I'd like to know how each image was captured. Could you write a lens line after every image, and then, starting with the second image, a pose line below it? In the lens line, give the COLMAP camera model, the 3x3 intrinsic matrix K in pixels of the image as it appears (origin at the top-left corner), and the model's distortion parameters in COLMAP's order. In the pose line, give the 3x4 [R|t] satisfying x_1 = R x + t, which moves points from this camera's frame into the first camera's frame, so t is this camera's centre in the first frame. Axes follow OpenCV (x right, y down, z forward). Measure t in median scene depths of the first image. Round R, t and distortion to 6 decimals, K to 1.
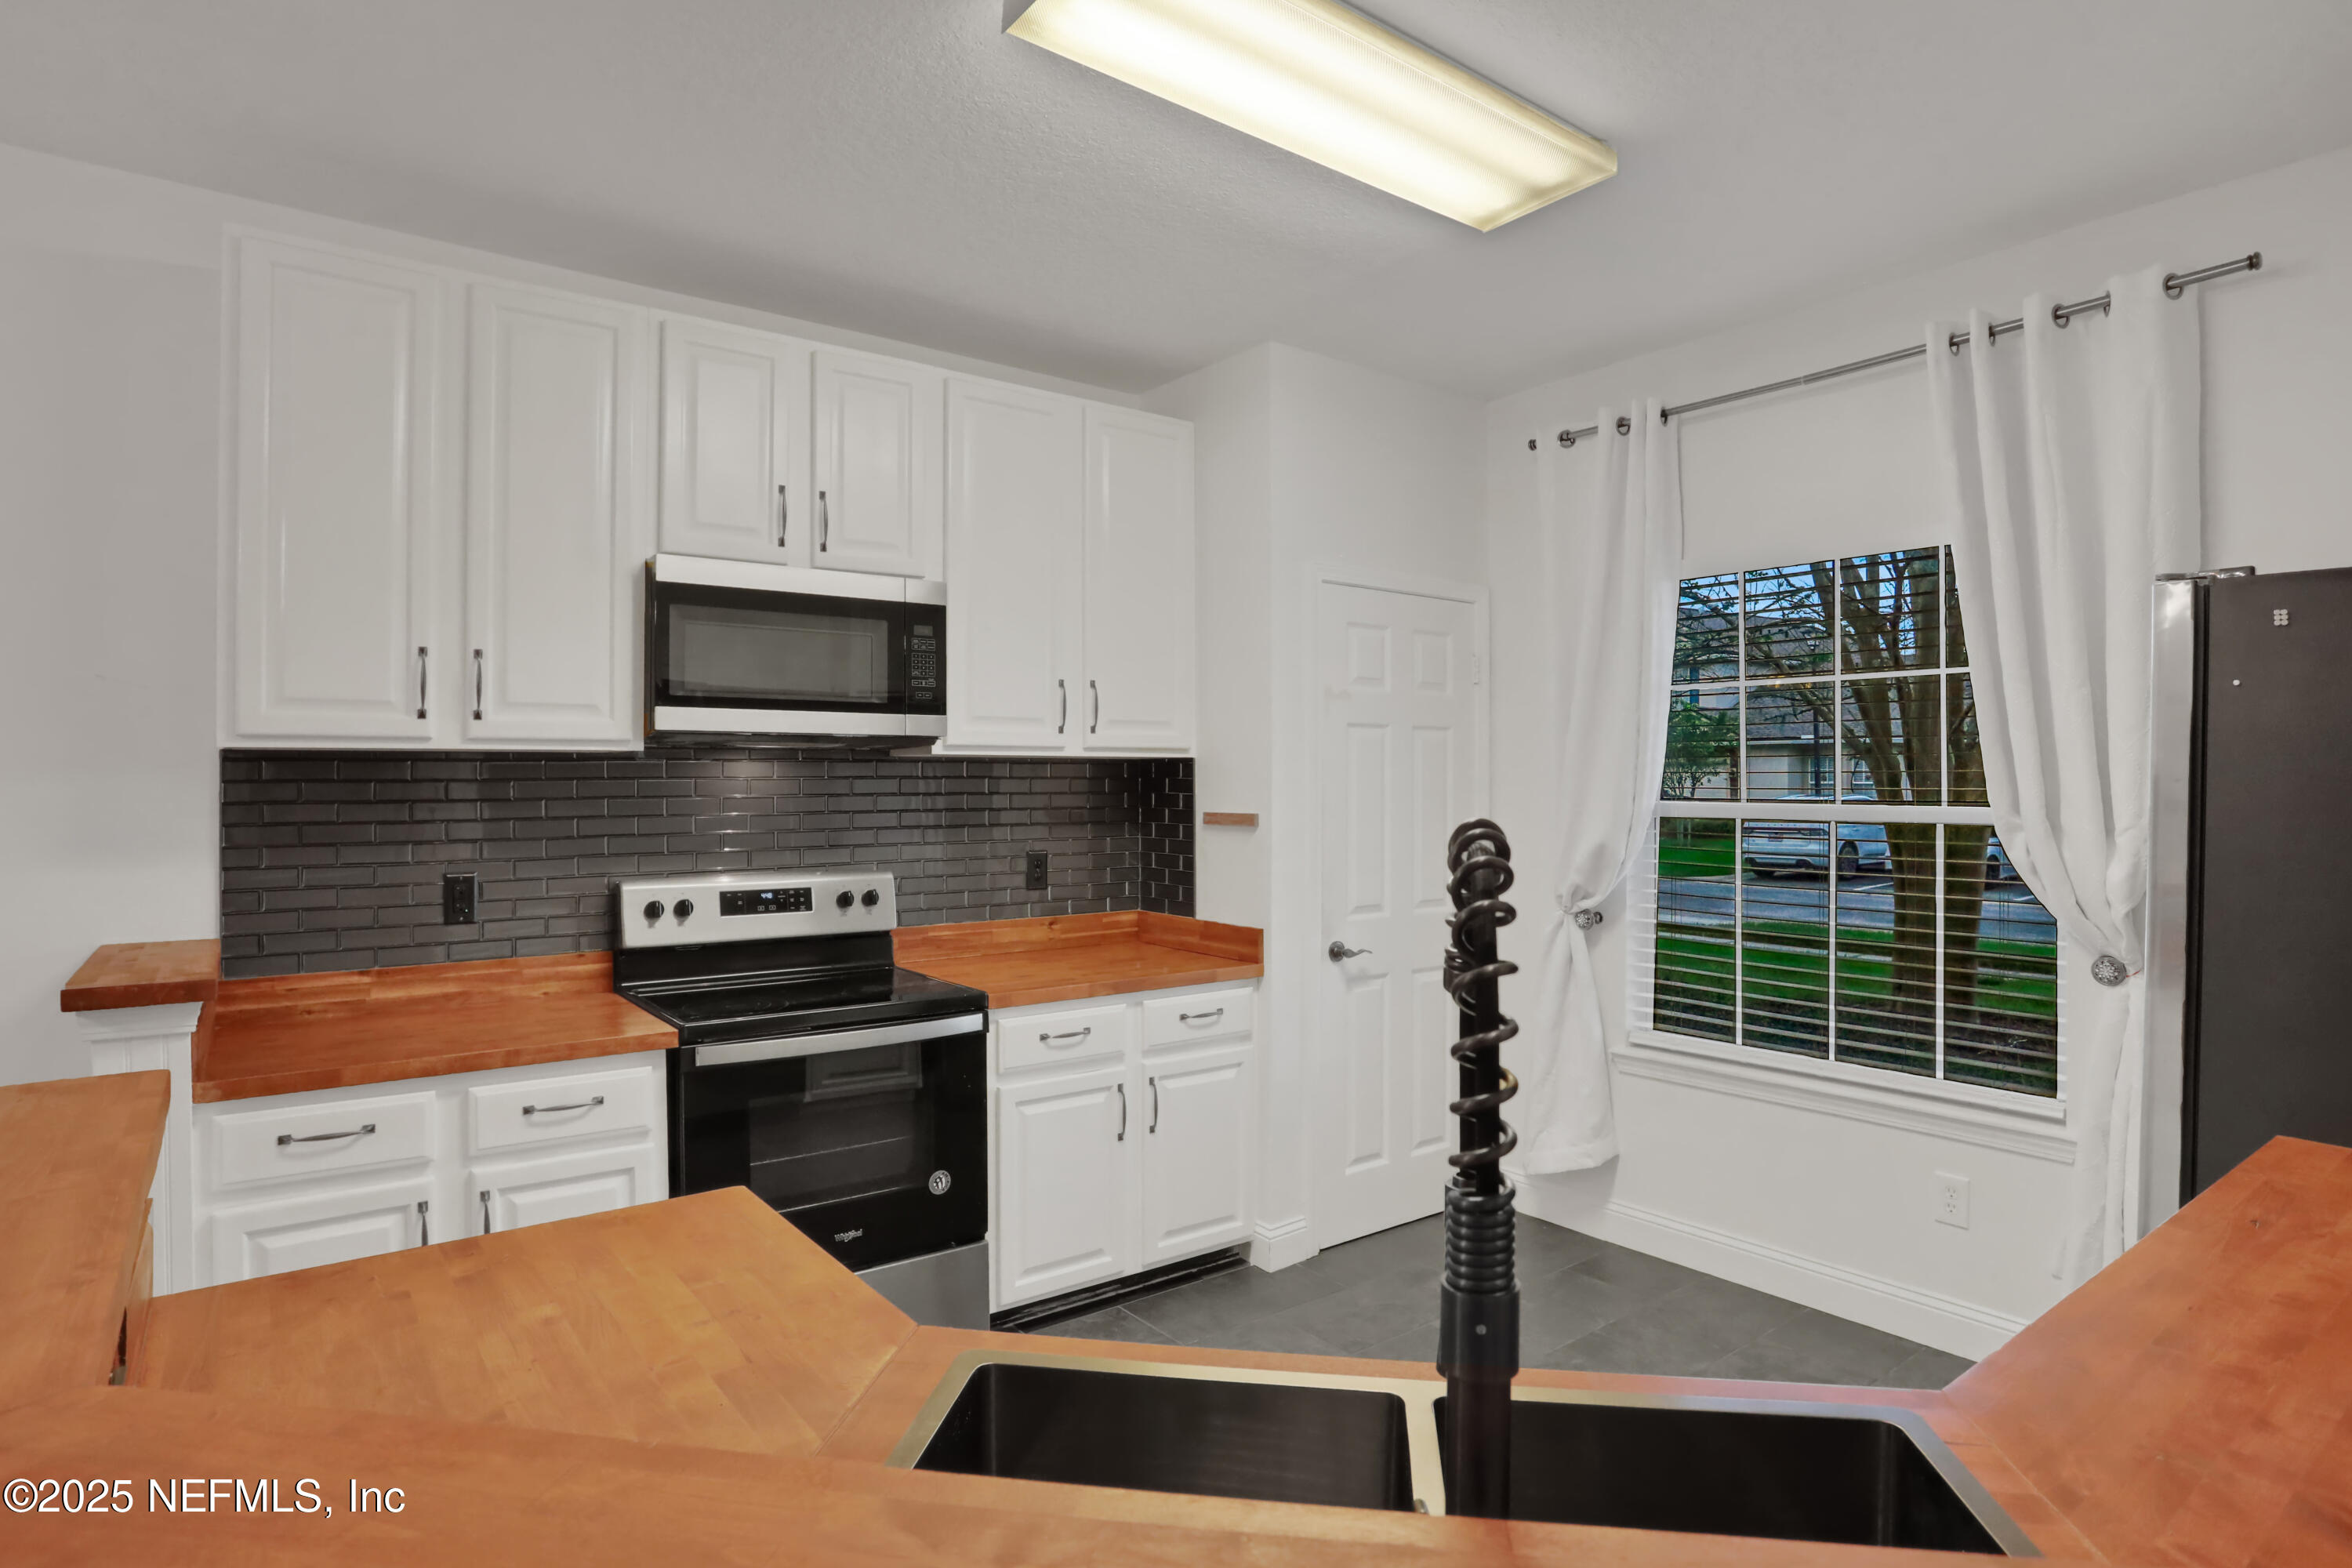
lens RADIAL K [[1219.7, 0, 1176.0], [0, 1219.7, 784.0], [0, 0, 1]] dist [-0.029201, 0.001389]
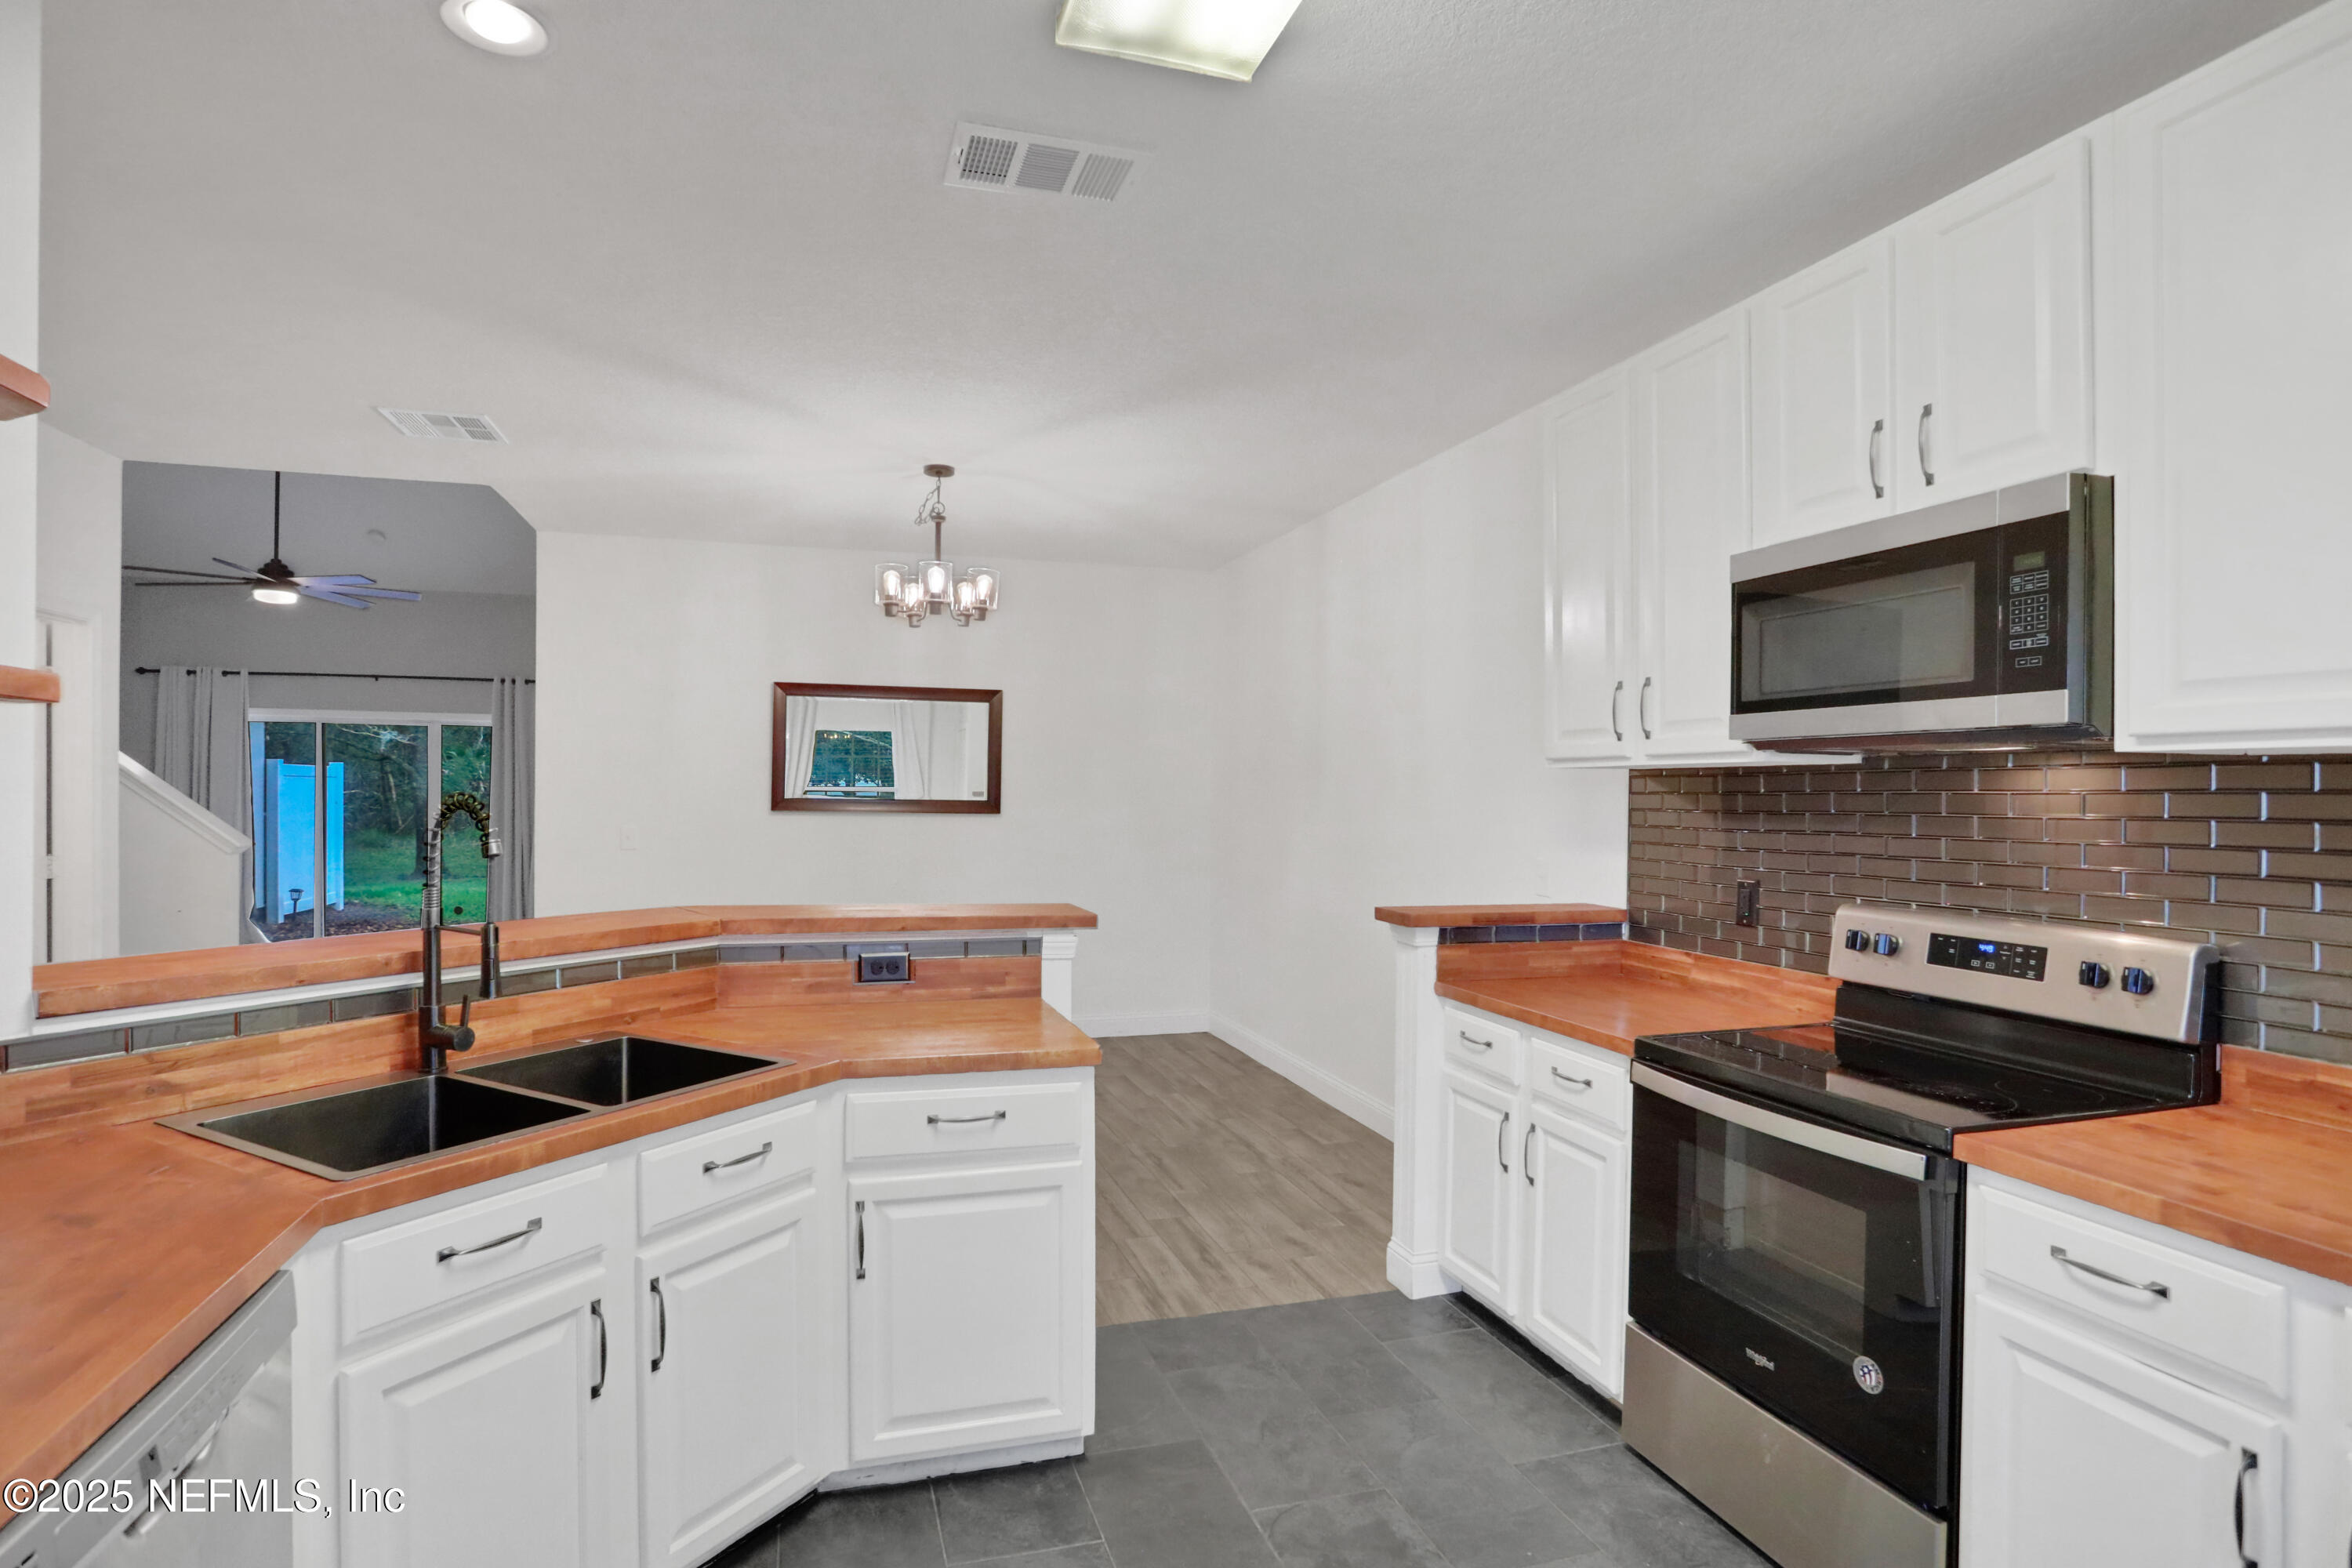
lens RADIAL K [[1219.7, 0, 1176.0], [0, 1219.7, 784.0], [0, 0, 1]] dist [-0.029201, 0.001389]
pose [[-0.326702, -0.007068, -0.945101, 0.504409], [-0.009250, 0.999948, -0.004281, -0.001503], [0.945082, 0.007344, -0.326750, 0.734752]]
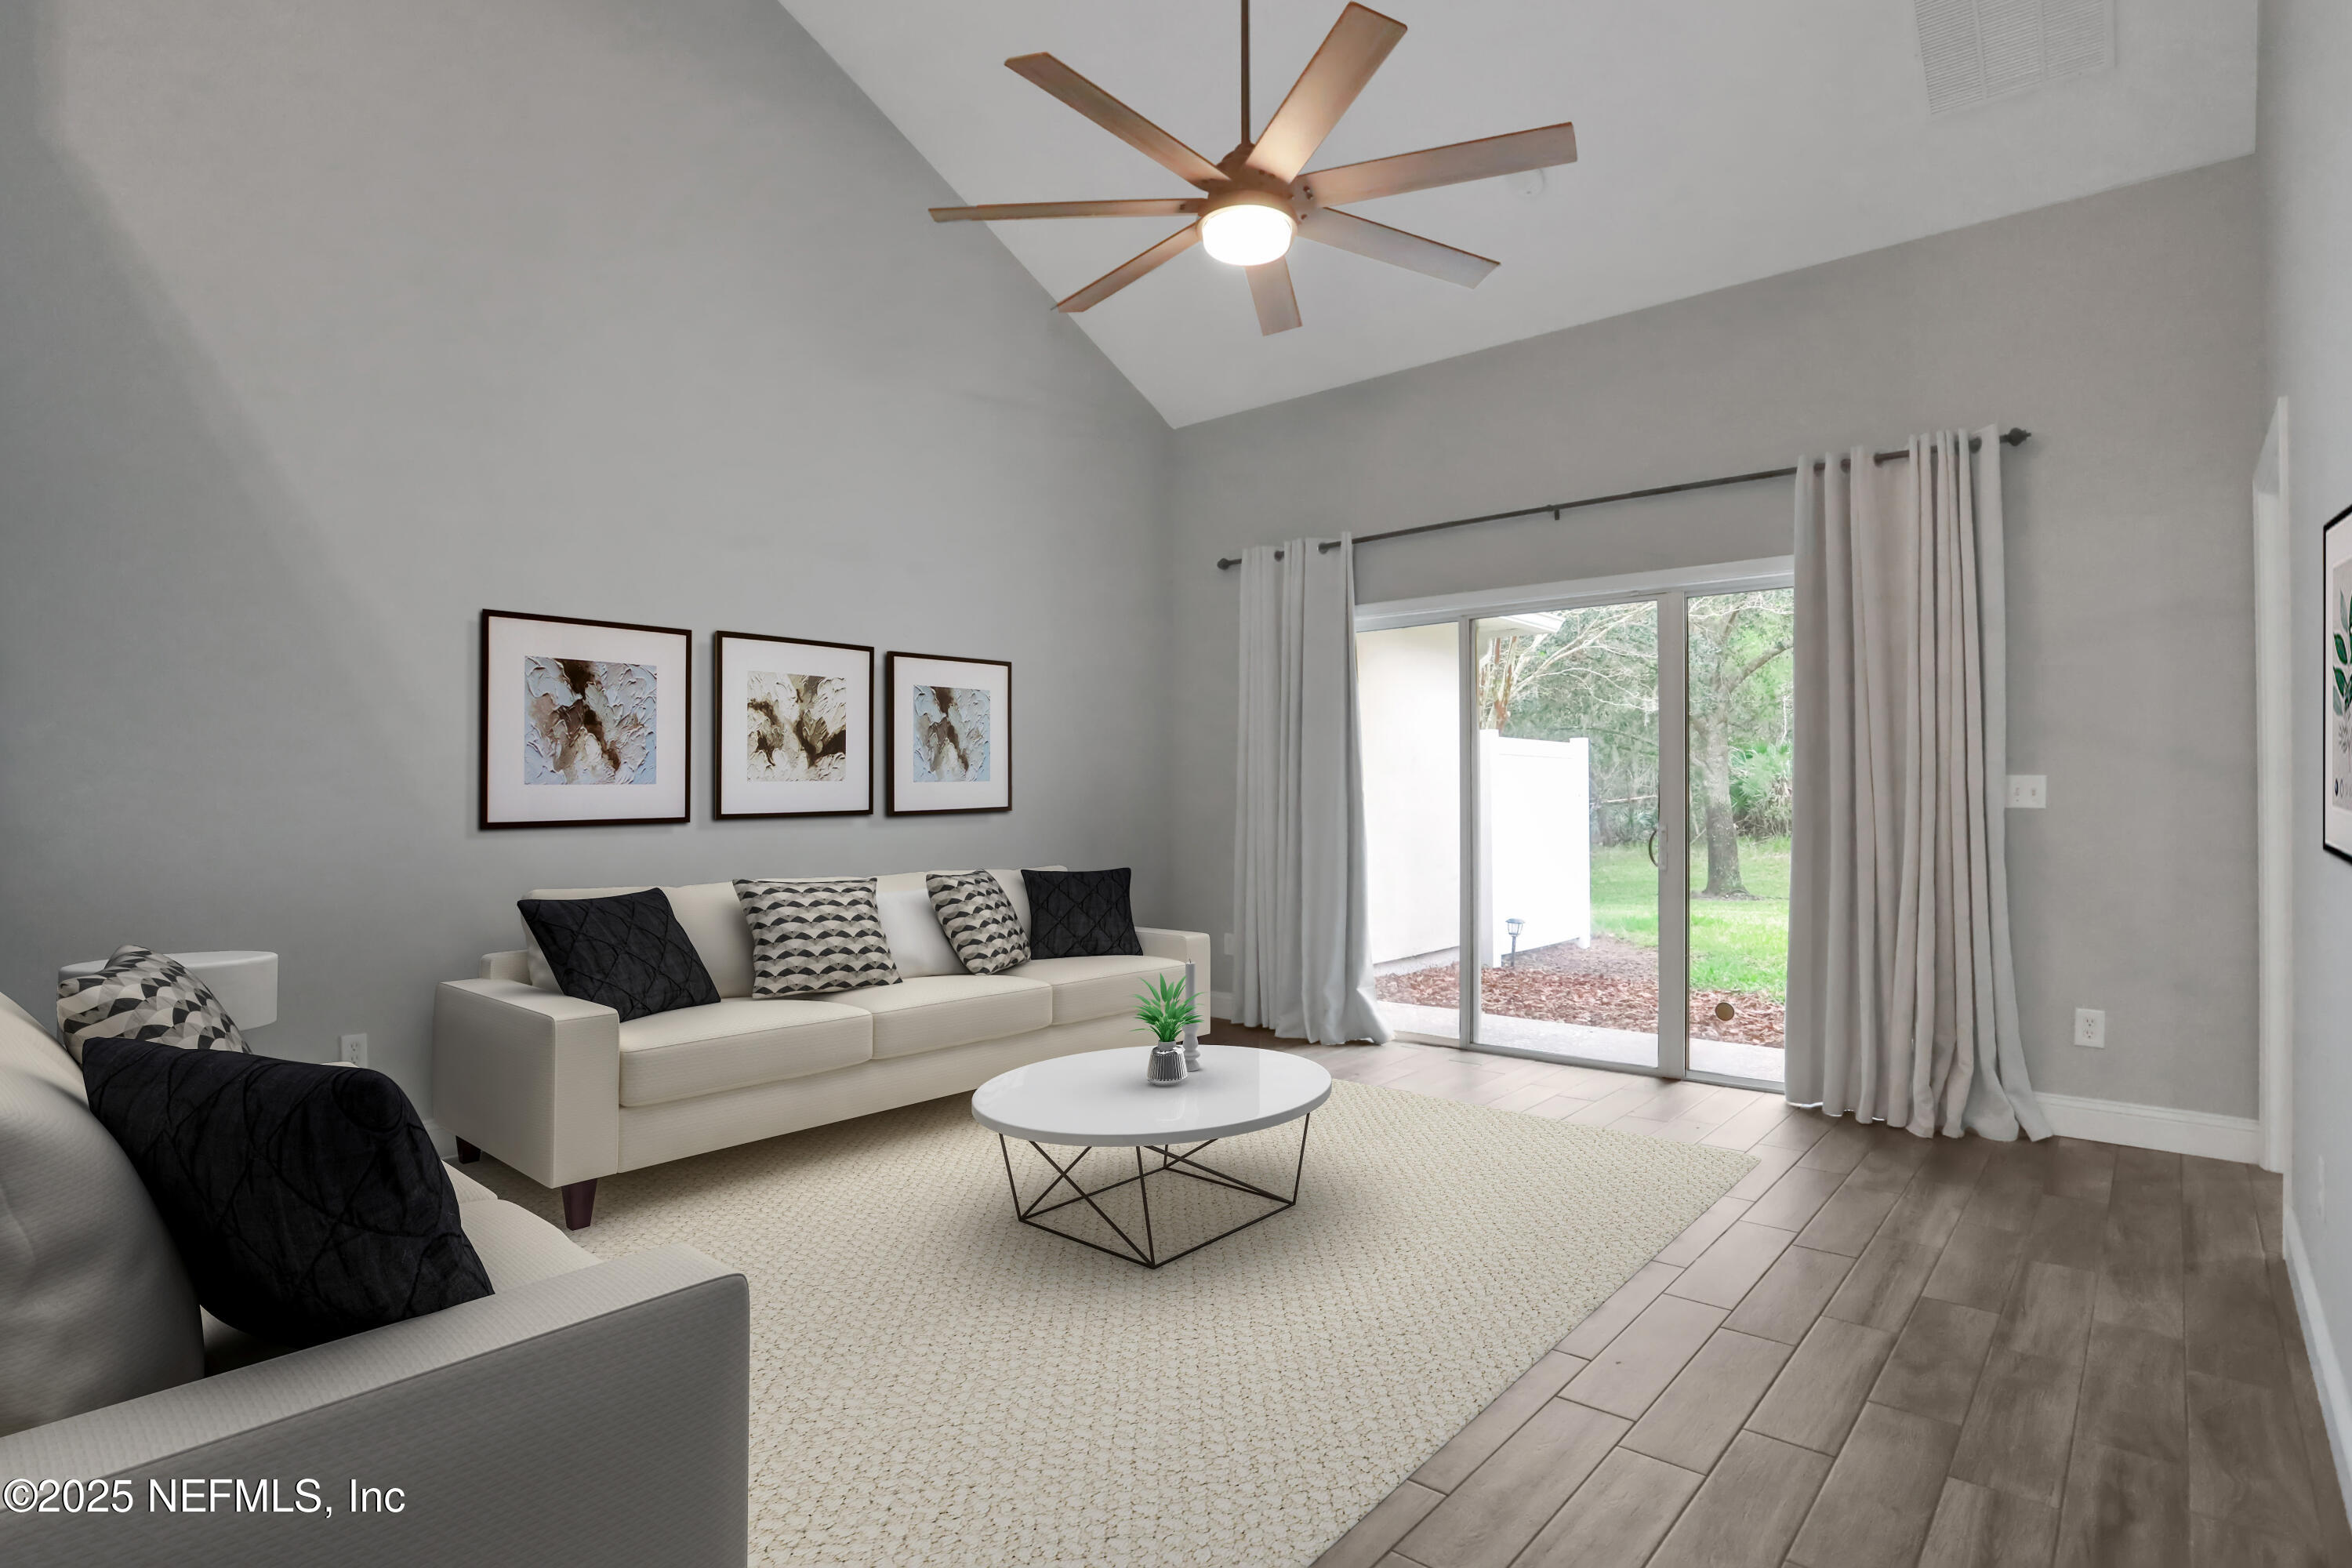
lens RADIAL K [[1219.7, 0, 1176.0], [0, 1219.7, 784.0], [0, 0, 1]] dist [-0.029201, 0.001389]
pose [[-0.969270, -0.000865, -0.245997, -0.946632], [0.001218, 0.999965, -0.008318, 0.078708], [0.245996, -0.008362, -0.969235, -0.911967]]
